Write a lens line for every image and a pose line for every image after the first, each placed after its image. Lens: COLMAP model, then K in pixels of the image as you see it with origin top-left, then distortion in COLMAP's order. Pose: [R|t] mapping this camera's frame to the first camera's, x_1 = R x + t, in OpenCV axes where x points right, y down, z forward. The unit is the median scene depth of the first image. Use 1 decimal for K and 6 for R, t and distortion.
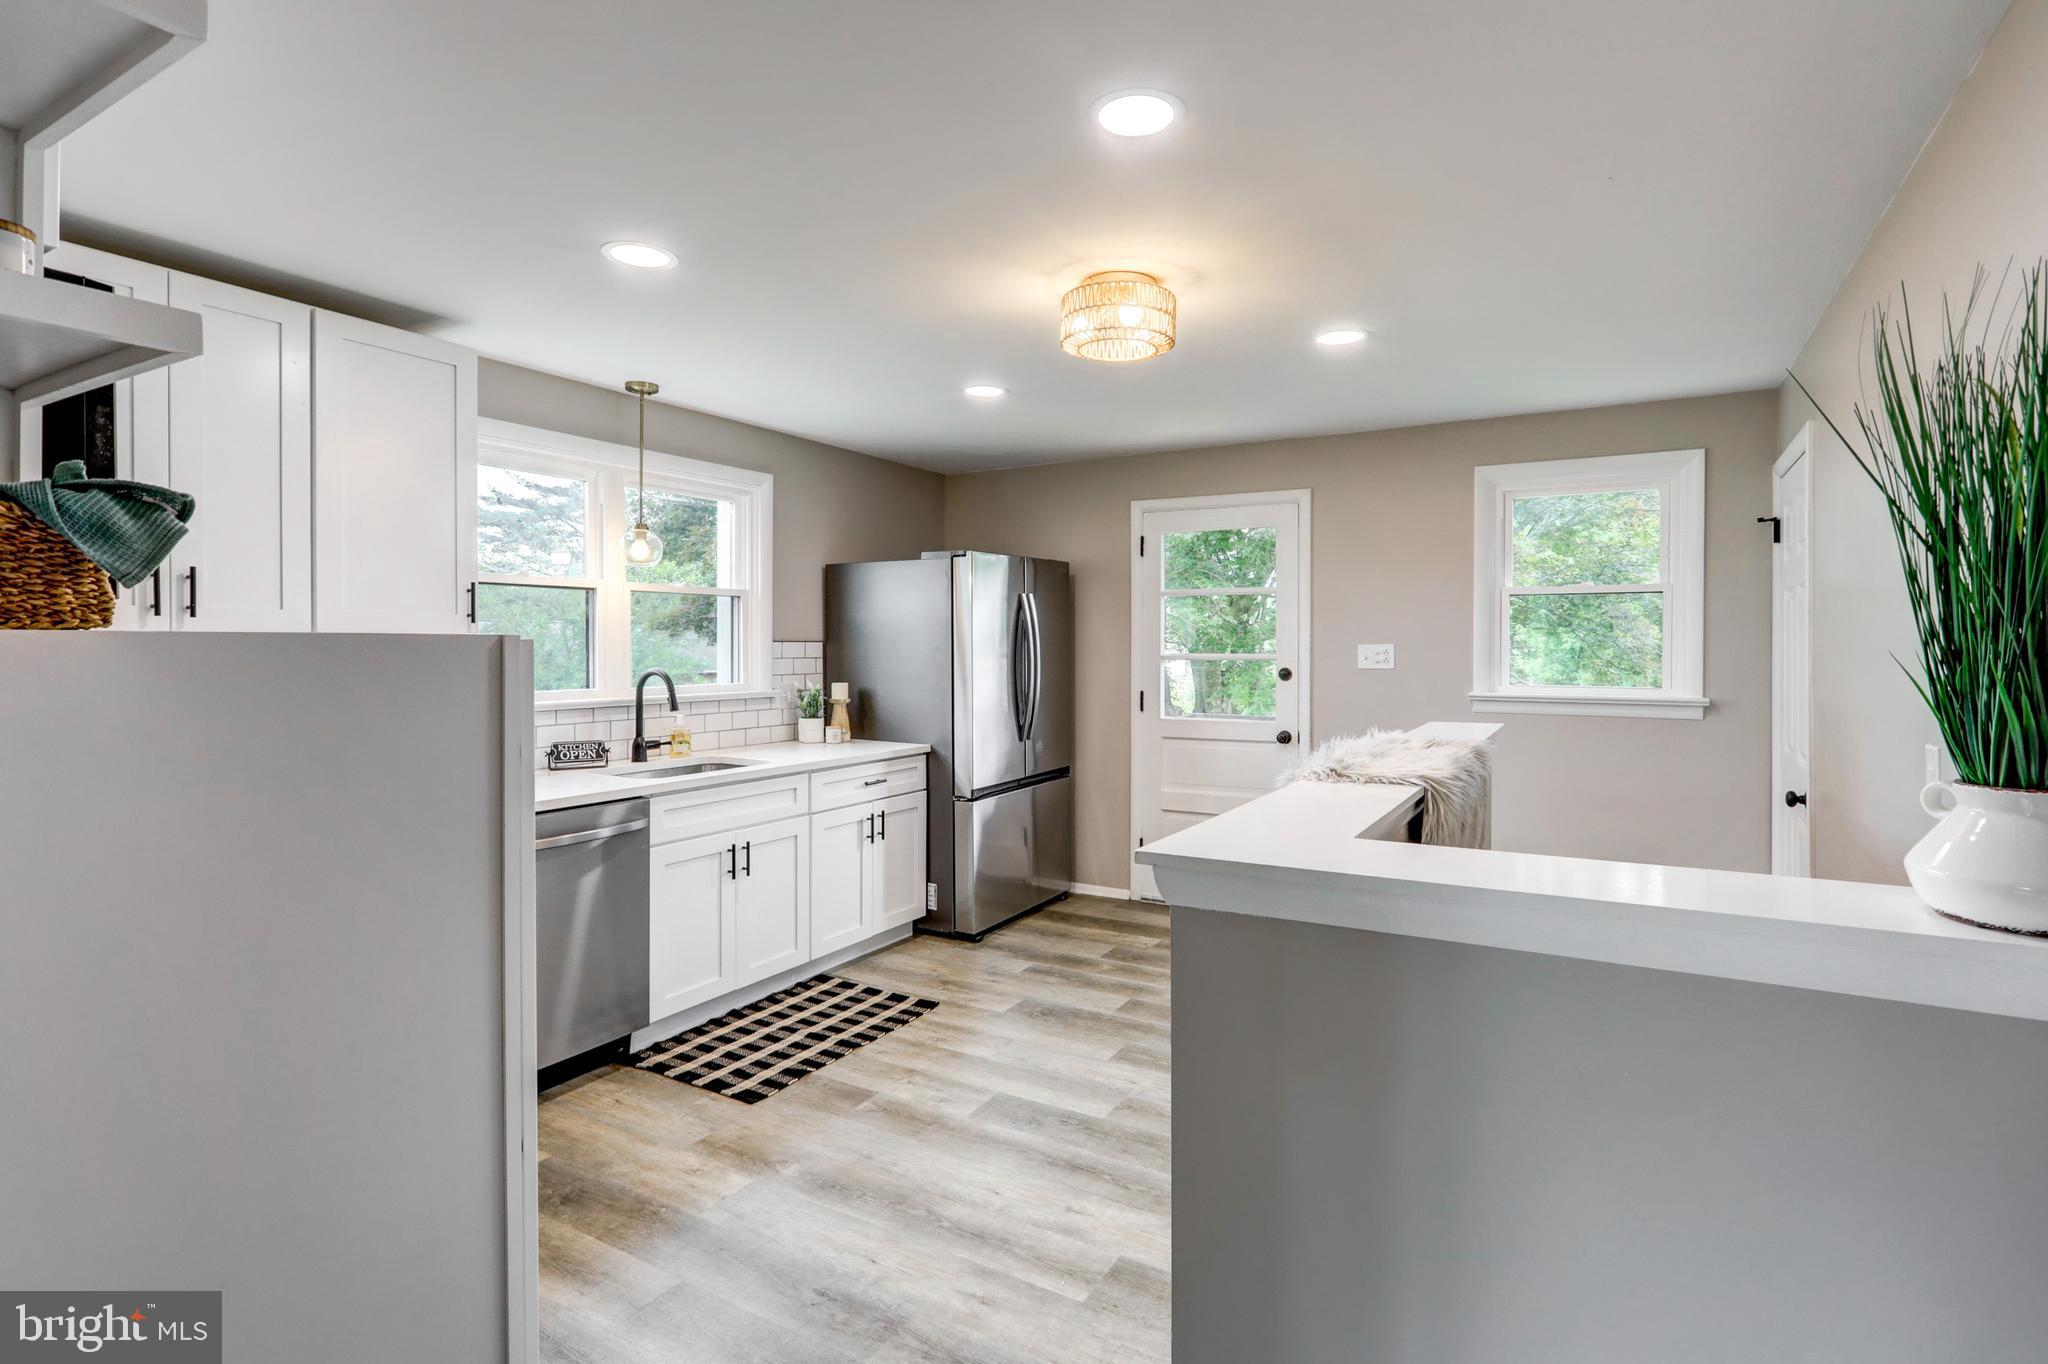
lens RADIAL K [[996.1, 0, 1016.6], [0, 996.1, 651.8], [0, 0, 1]] dist [-0.000024, 0.000015]
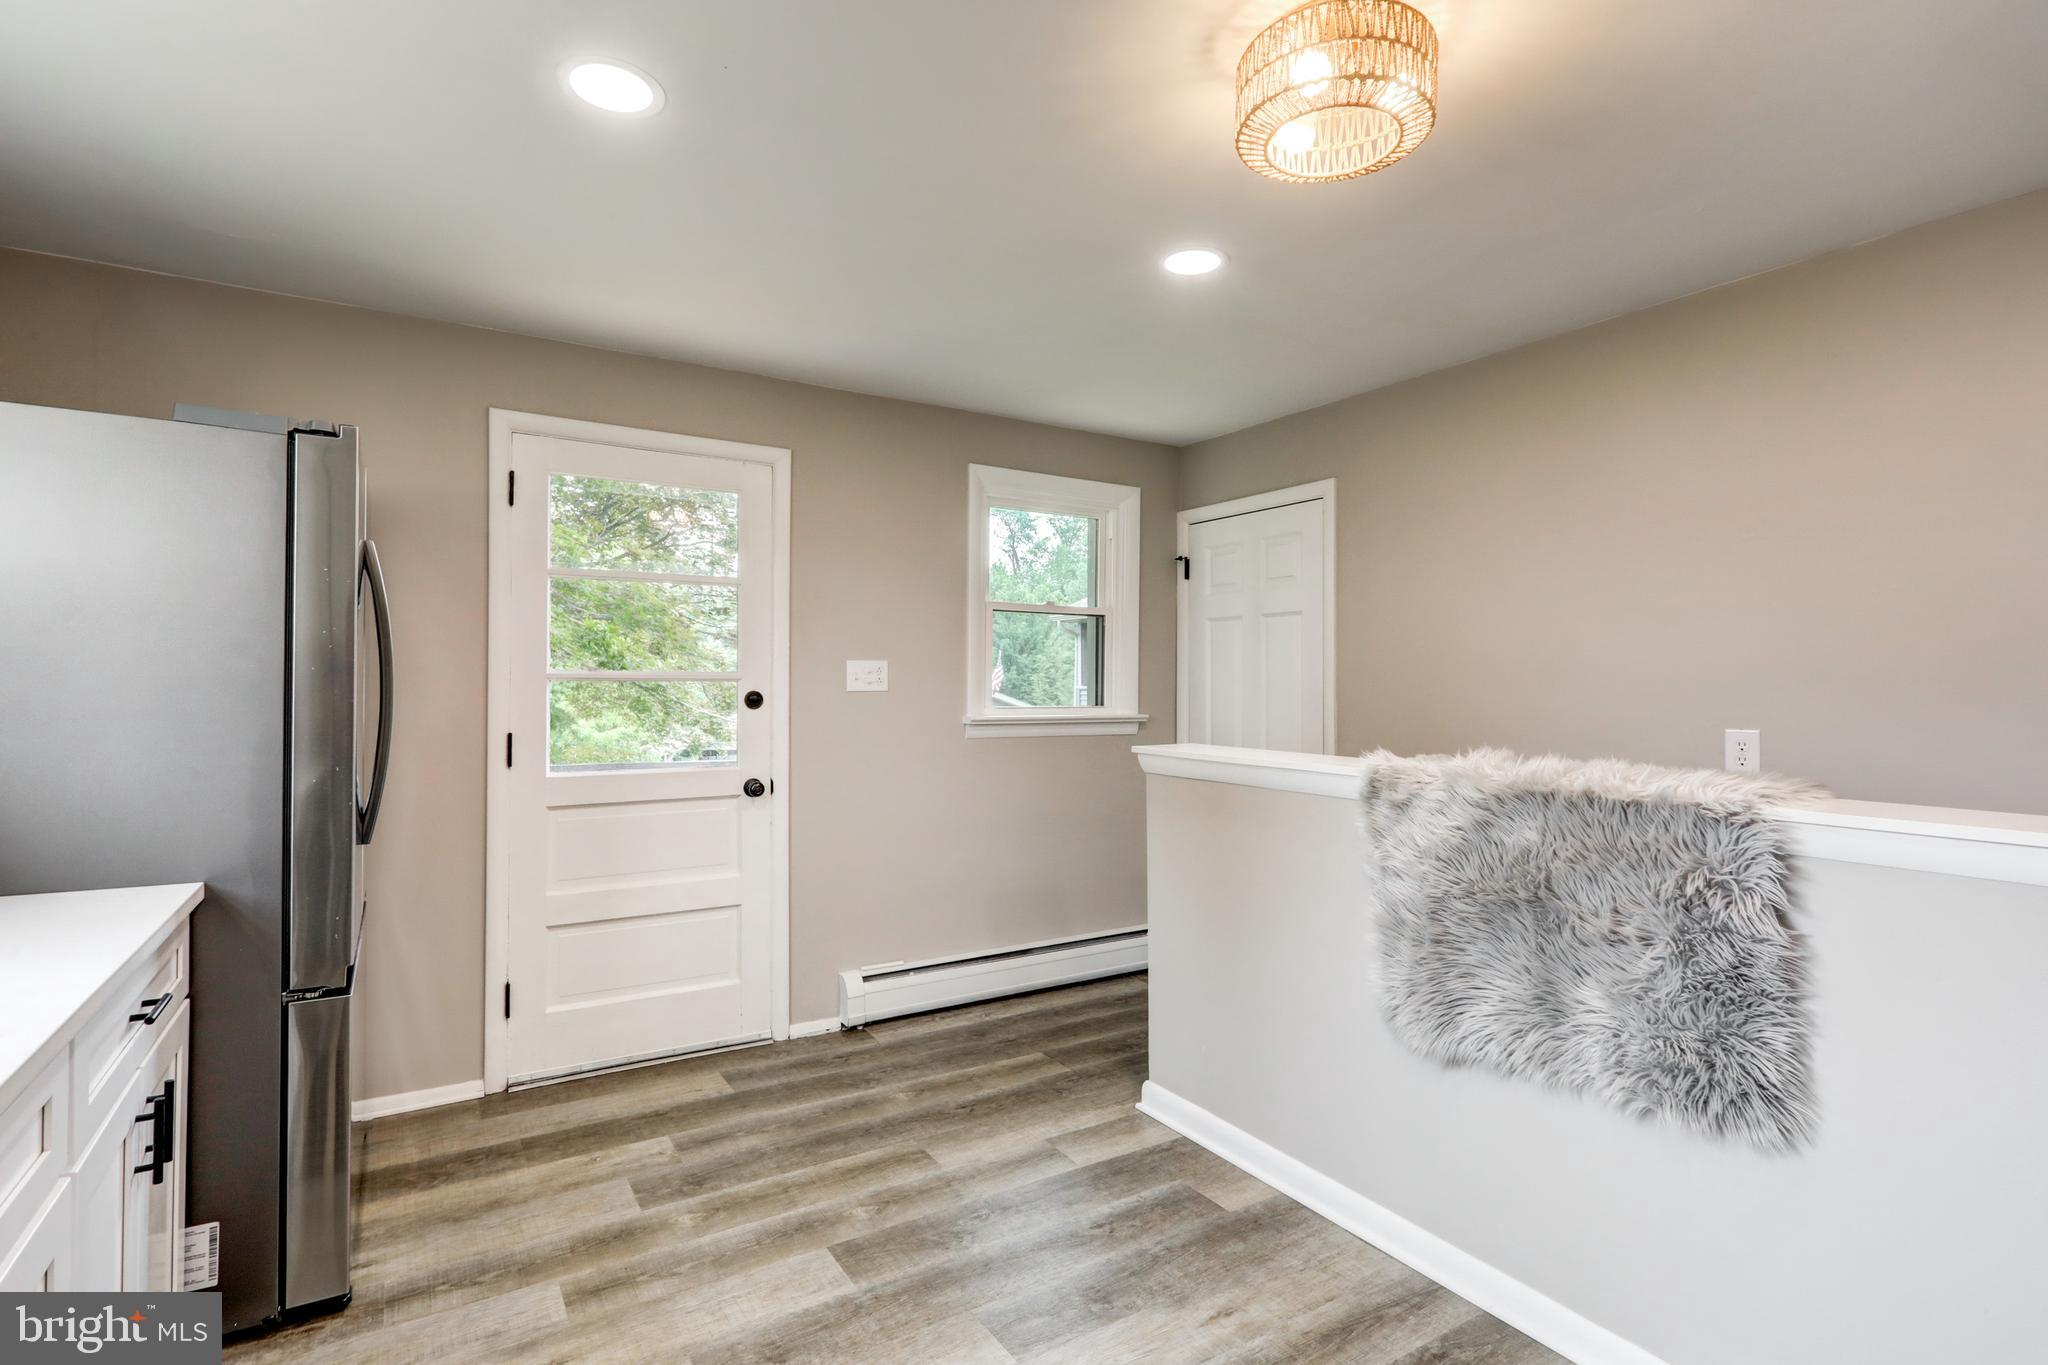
lens RADIAL K [[995.3, 0, 1024.0], [0, 995.3, 682.5], [0, 0, 1]] dist [-0.001548, 0.000009]
pose [[0.453426, 0.007263, 0.891264, -0.303732], [0.004018, 0.999940, -0.010193, 0.019357], [-0.891285, 0.008203, 0.453370, 0.536709]]
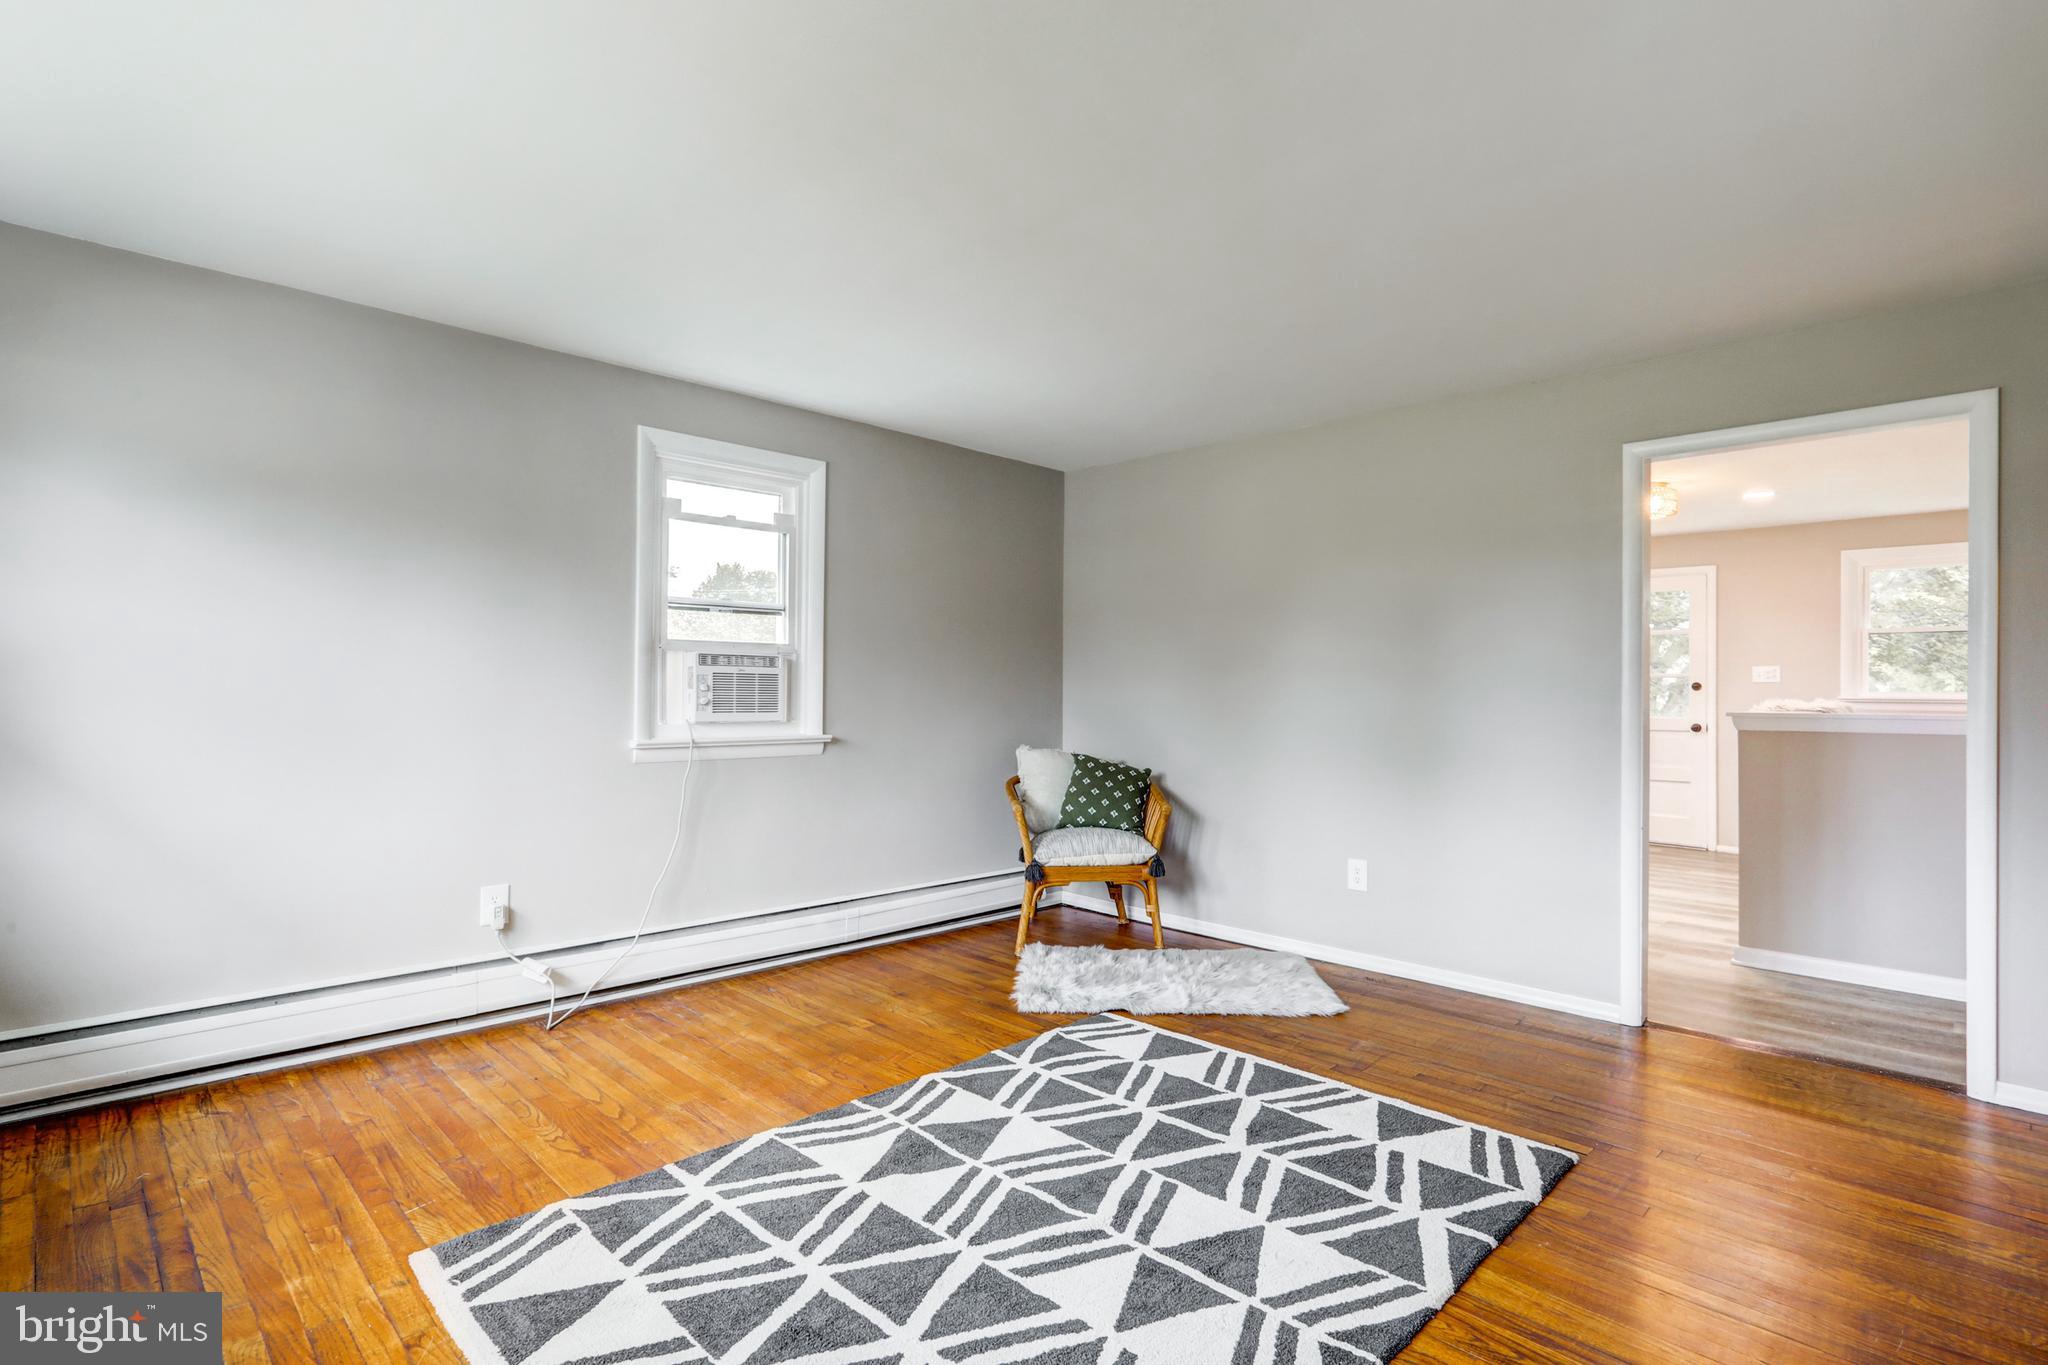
lens RADIAL K [[995.3, 0, 1024.0], [0, 995.3, 682.5], [0, 0, 1]] dist [-0.001548, 0.000009]
pose [[0.969022, 0.001771, -0.246969, -0.379045], [-0.005726, 0.999867, -0.015298, 0.048842], [0.246909, 0.016238, 0.968903, -0.786917]]
